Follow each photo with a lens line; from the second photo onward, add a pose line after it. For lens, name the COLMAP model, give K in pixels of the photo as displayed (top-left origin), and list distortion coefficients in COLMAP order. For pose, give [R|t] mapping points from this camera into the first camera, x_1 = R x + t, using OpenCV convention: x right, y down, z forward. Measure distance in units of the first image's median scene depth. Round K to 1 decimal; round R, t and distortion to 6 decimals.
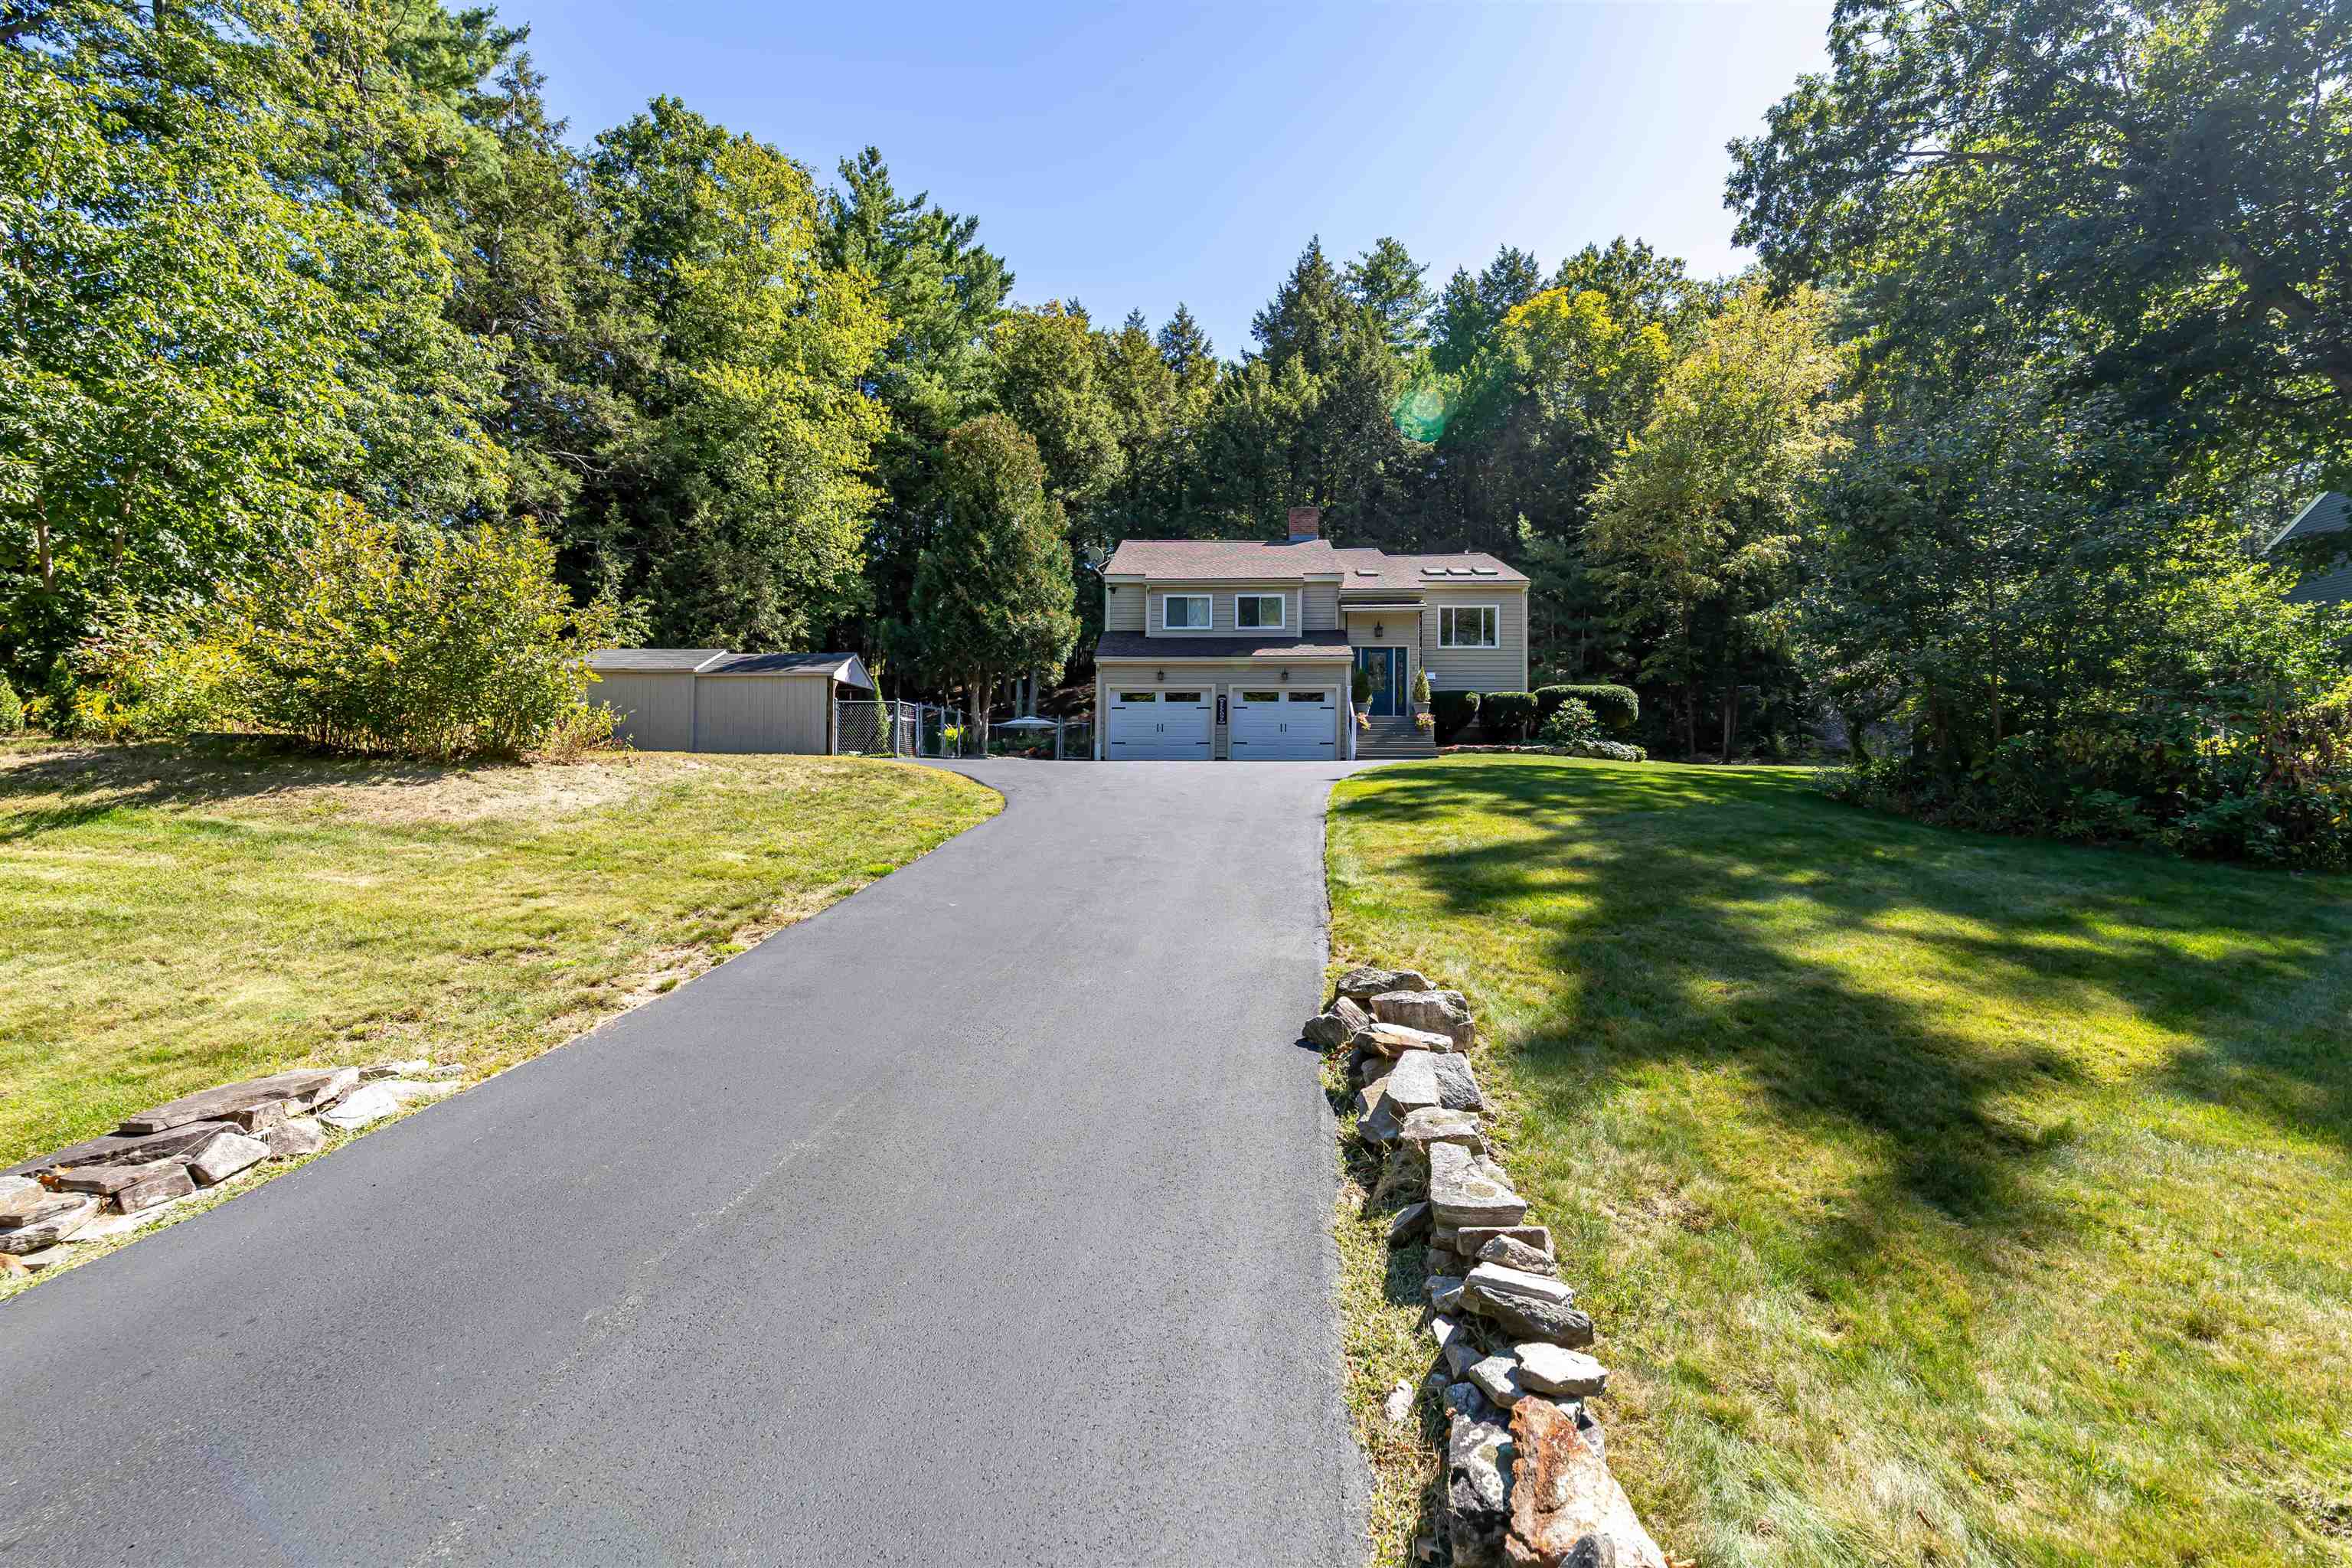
lens RADIAL K [[1003.6, 0, 1171.9], [0, 1003.6, 775.3], [0, 0, 1]] dist [-0.000803, -0.000361]
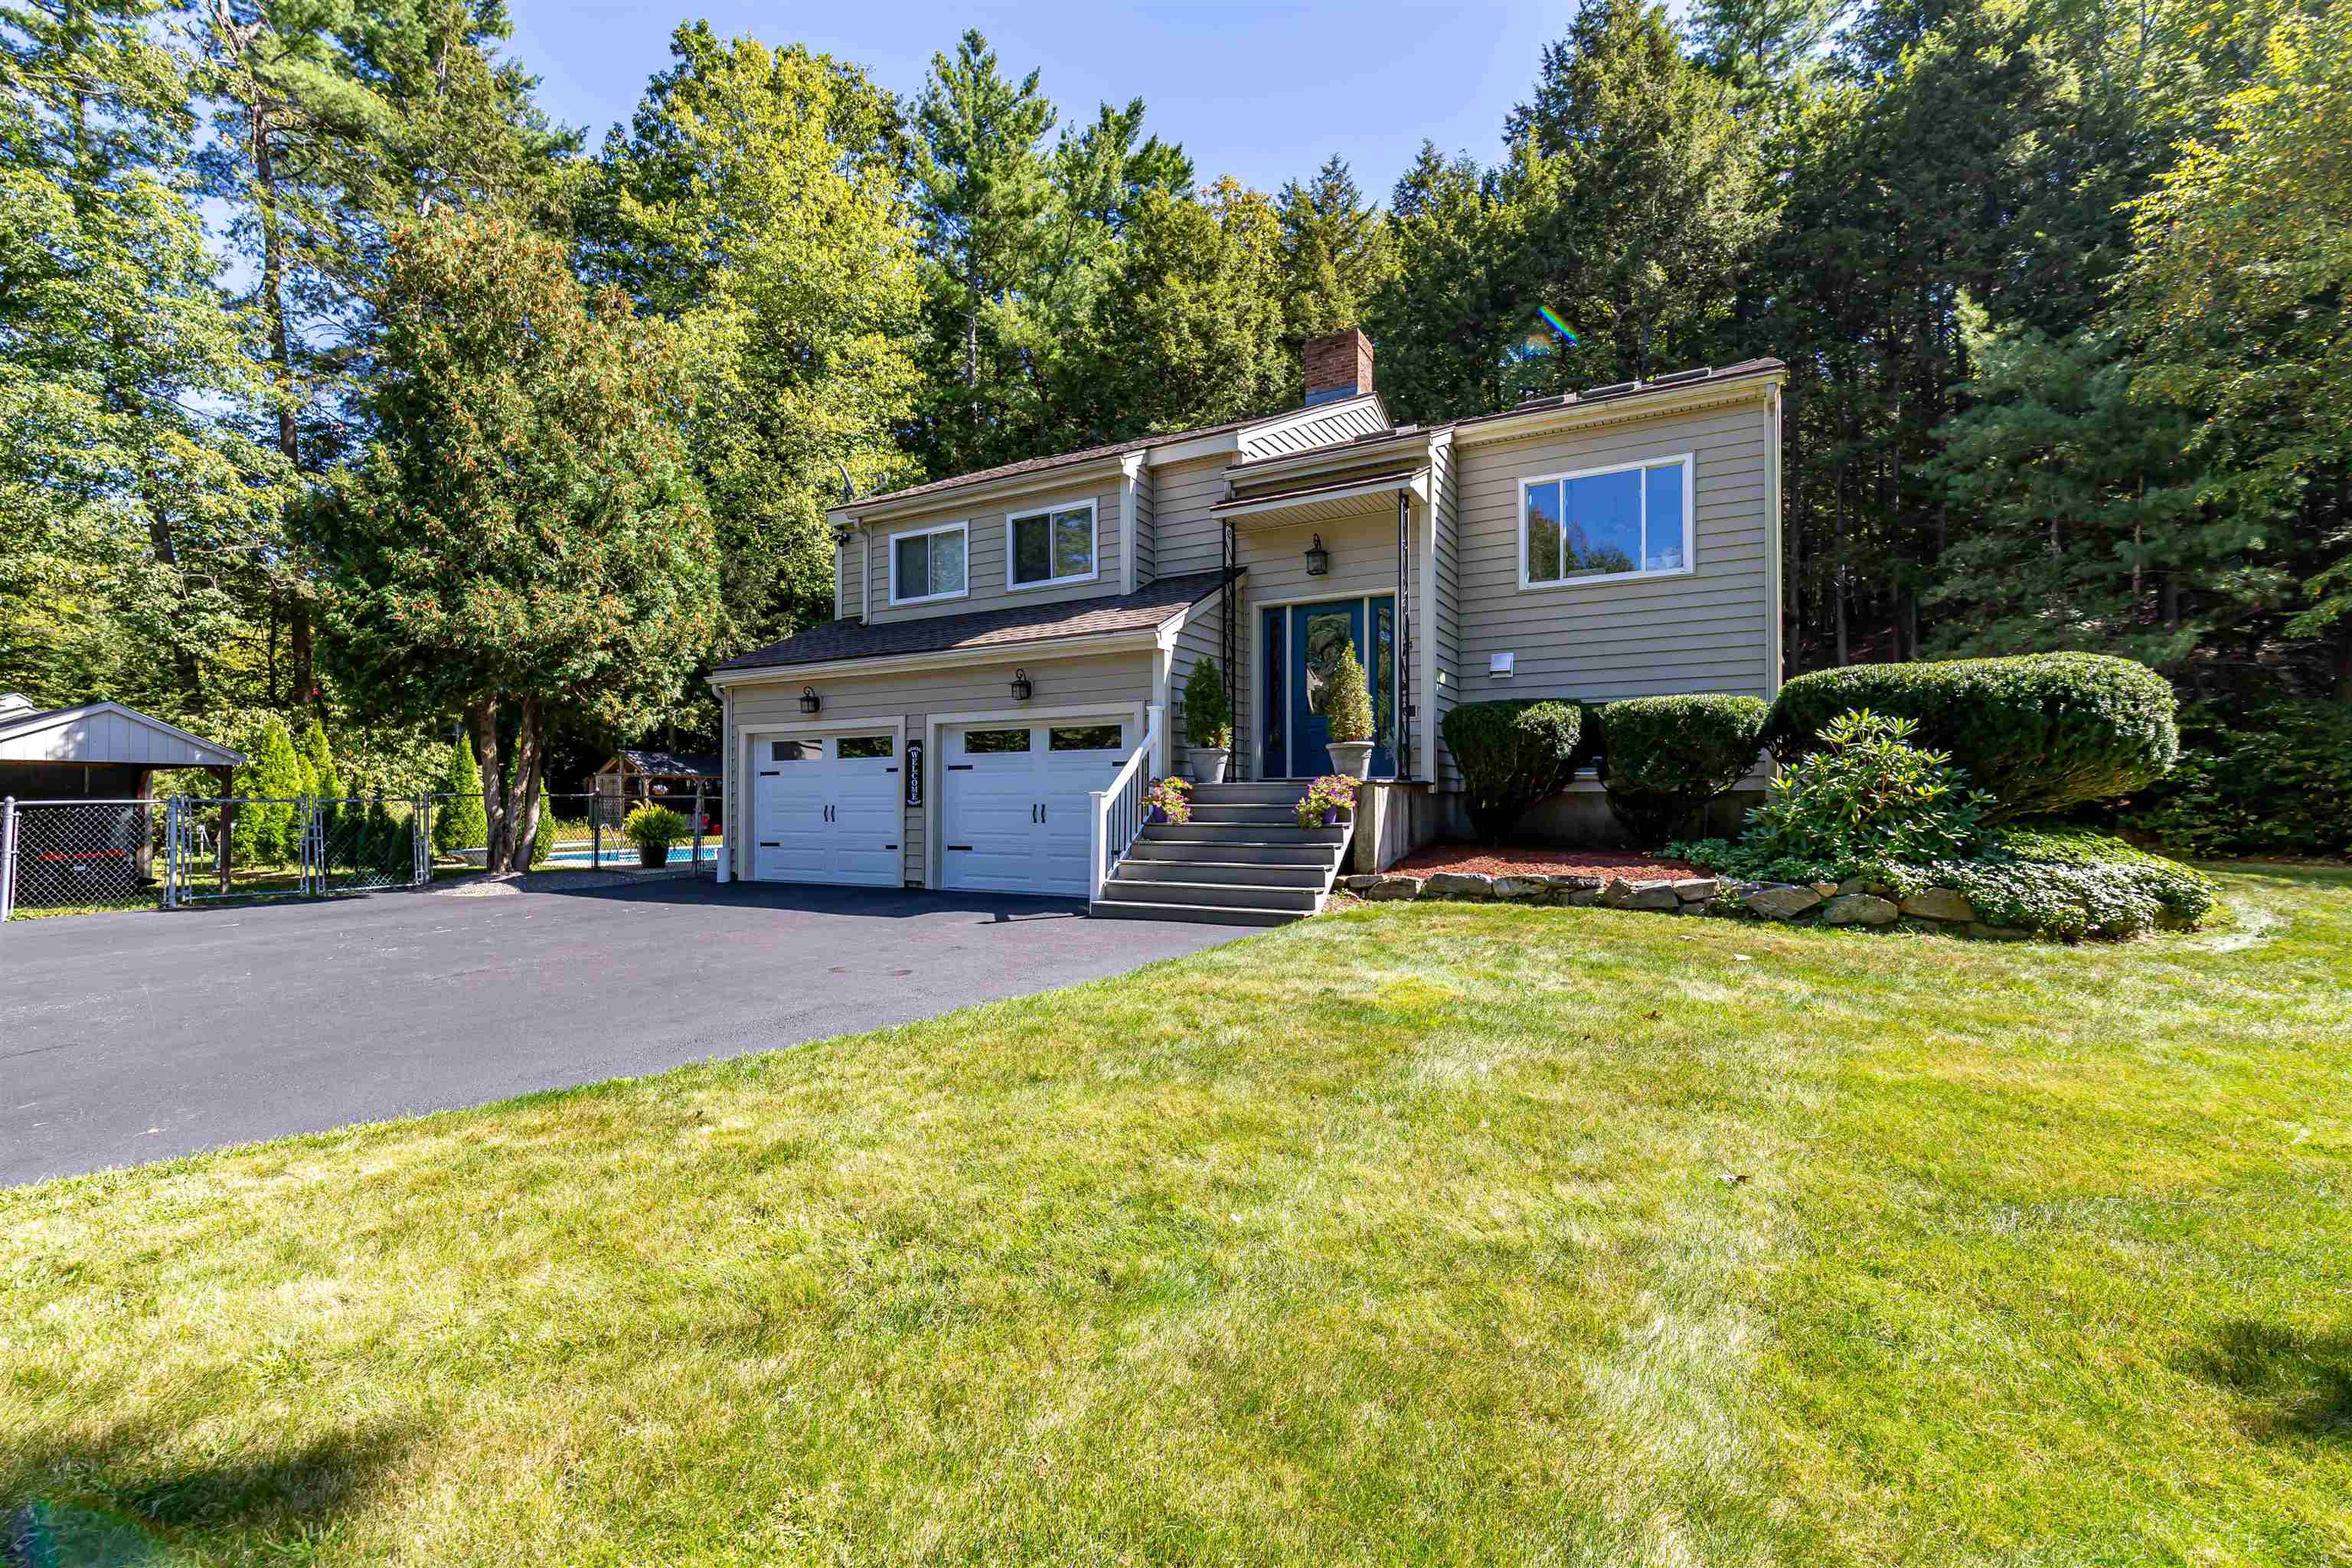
lens RADIAL K [[1003.9, 0, 1177.6], [0, 1003.9, 802.4], [0, 0, 1]] dist [-0.003226, -0.000748]
pose [[0.898775, -0.007878, -0.438339, 0.238317], [0.016799, 0.999723, 0.016477, -0.039667], [0.438088, -0.022173, 0.898658, 0.445258]]
